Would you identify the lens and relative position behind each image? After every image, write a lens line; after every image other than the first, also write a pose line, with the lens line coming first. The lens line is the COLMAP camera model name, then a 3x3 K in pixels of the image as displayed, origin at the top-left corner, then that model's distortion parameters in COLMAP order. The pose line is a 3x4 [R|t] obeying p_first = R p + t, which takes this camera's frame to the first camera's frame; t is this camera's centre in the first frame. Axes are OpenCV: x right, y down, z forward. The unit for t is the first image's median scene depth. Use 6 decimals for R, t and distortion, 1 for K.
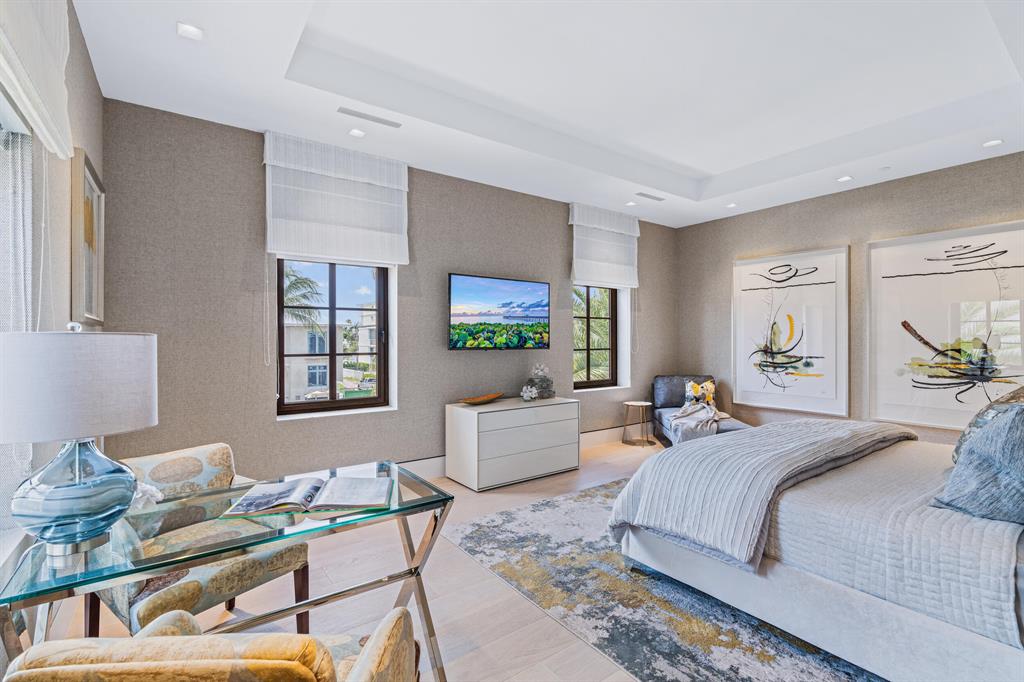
lens RADIAL K [[463.8, 0, 509.3], [0, 463.8, 338.4], [0, 0, 1]] dist [-0.014668, 0.006854]
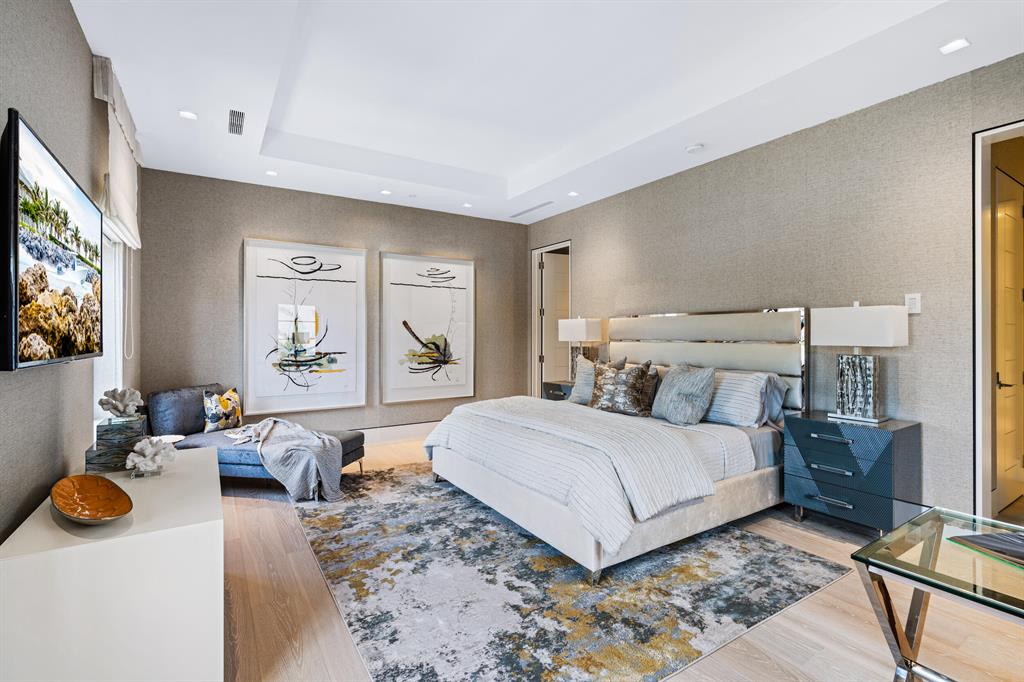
lens RADIAL K [[463.8, 0, 509.3], [0, 463.8, 338.4], [0, 0, 1]] dist [-0.014668, 0.006854]
pose [[0.062092, -0.007144, 0.998045, -0.376481], [-0.002280, 0.999971, 0.007300, 0.000316], [-0.998068, -0.002729, 0.062074, 0.625635]]
